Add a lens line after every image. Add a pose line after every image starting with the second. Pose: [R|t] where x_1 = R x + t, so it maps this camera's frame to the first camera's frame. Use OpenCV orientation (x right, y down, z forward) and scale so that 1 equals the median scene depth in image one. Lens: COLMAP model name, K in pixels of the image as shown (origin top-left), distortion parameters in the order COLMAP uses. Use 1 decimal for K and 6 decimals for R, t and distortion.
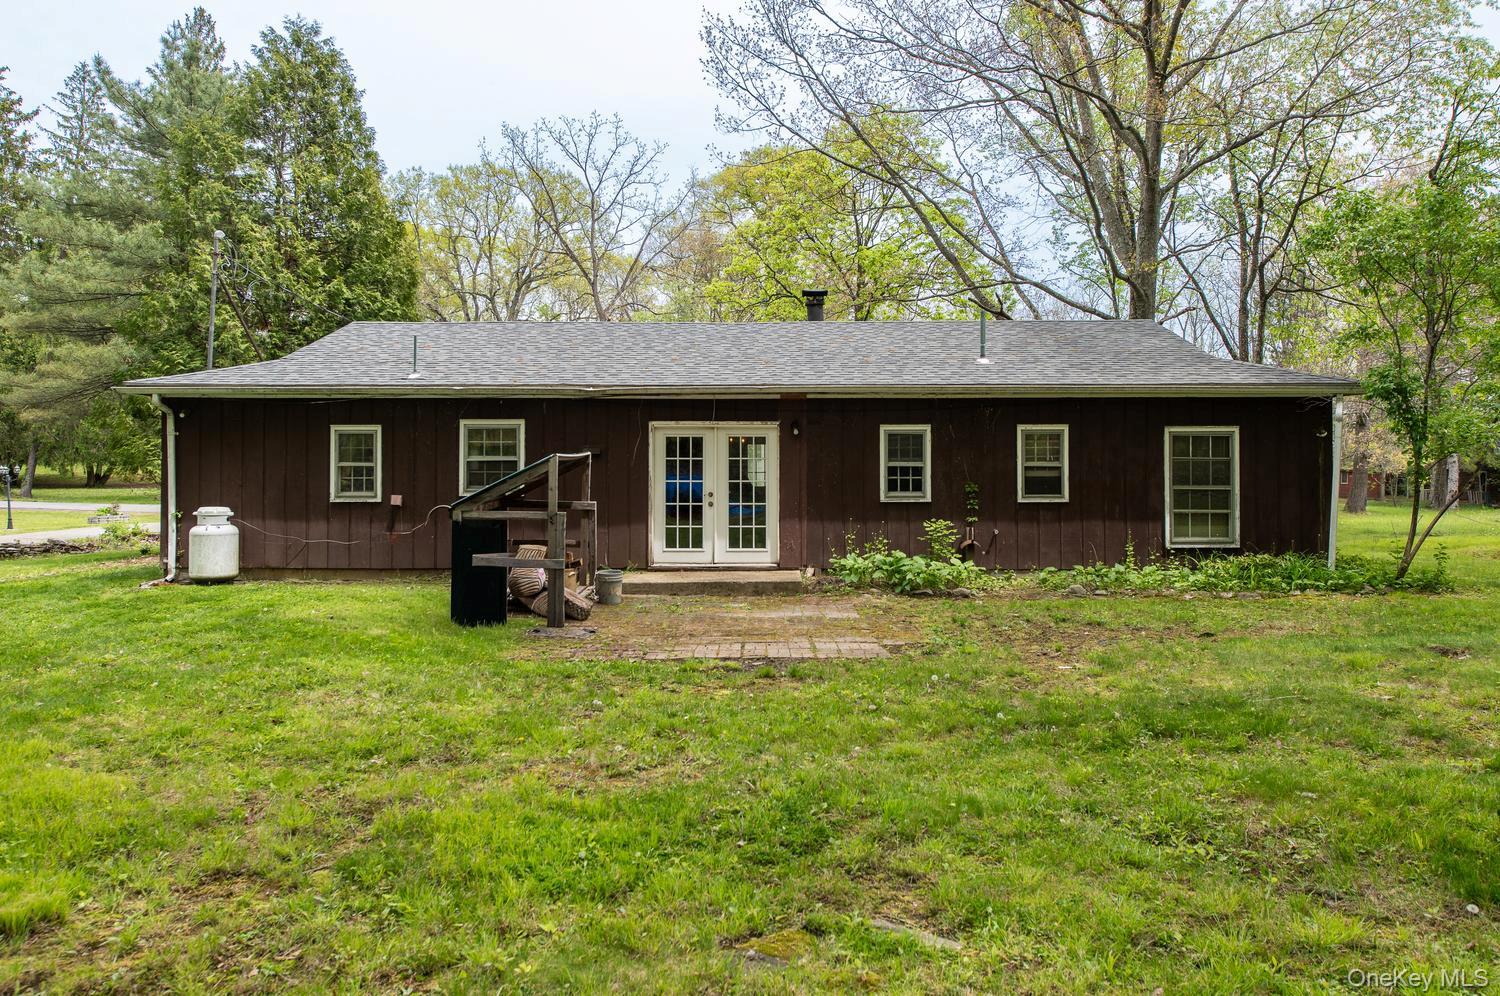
lens RADIAL K [[1061.3, 0, 750.0], [0, 1061.3, 493.8], [0, 0, 1]] dist [0.021652, 0.002302]
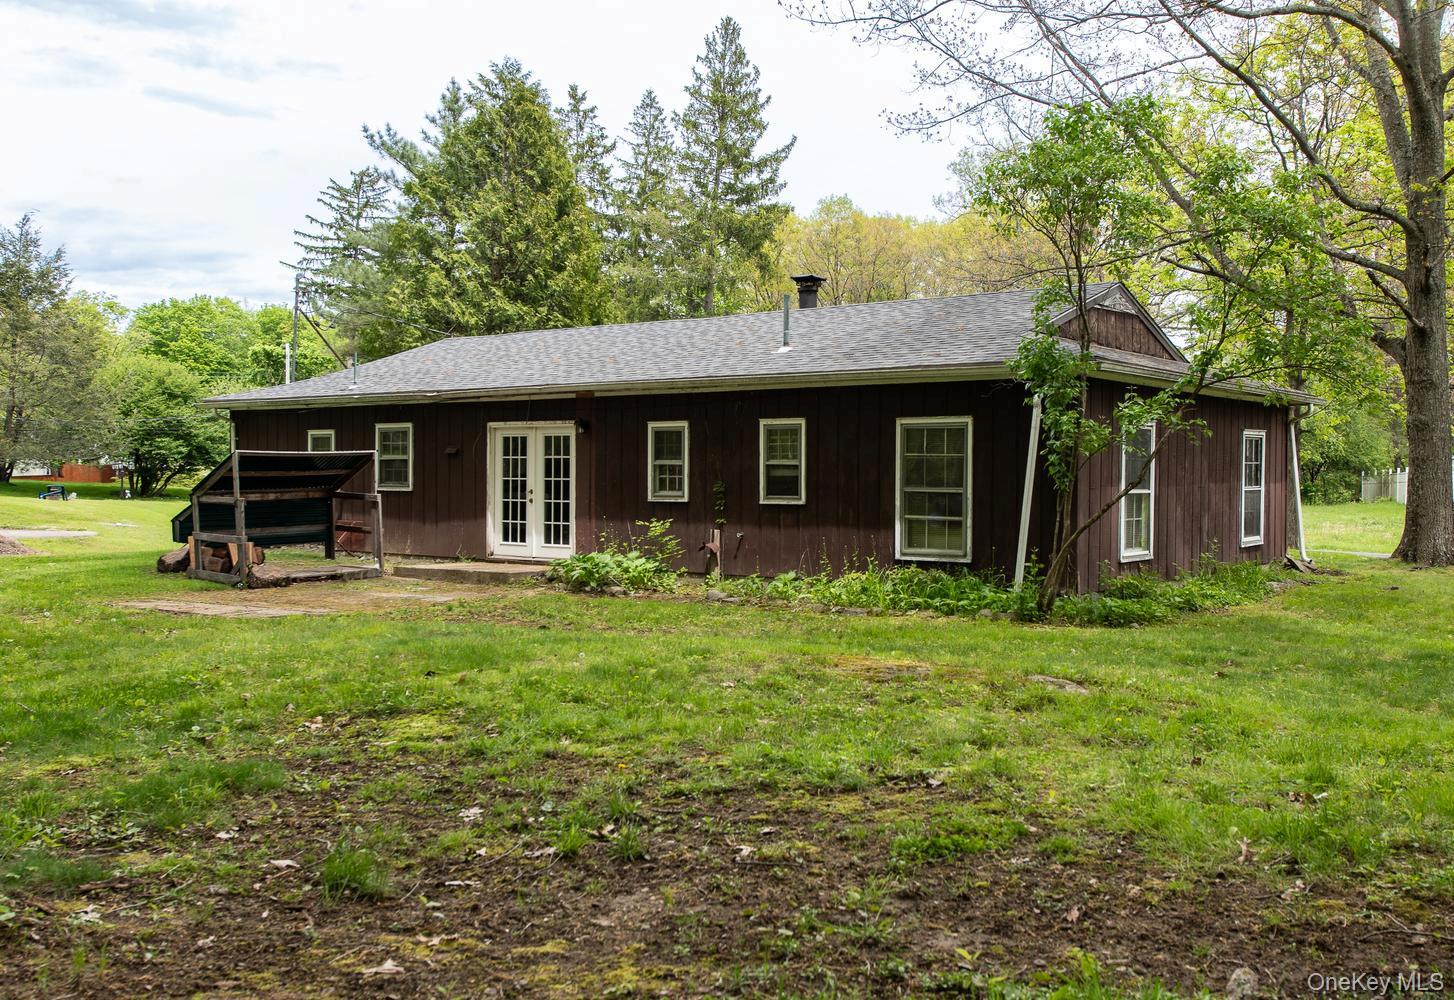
lens RADIAL K [[1233.0, 0, 728.0], [0, 1233.0, 497.6], [0, 0, 1]] dist [-0.001369, -0.000215]
pose [[0.838639, 0.015200, -0.544475, 0.784043], [-0.016794, 0.999857, 0.002045, 0.000877], [0.544429, 0.007429, 0.838774, 0.090712]]
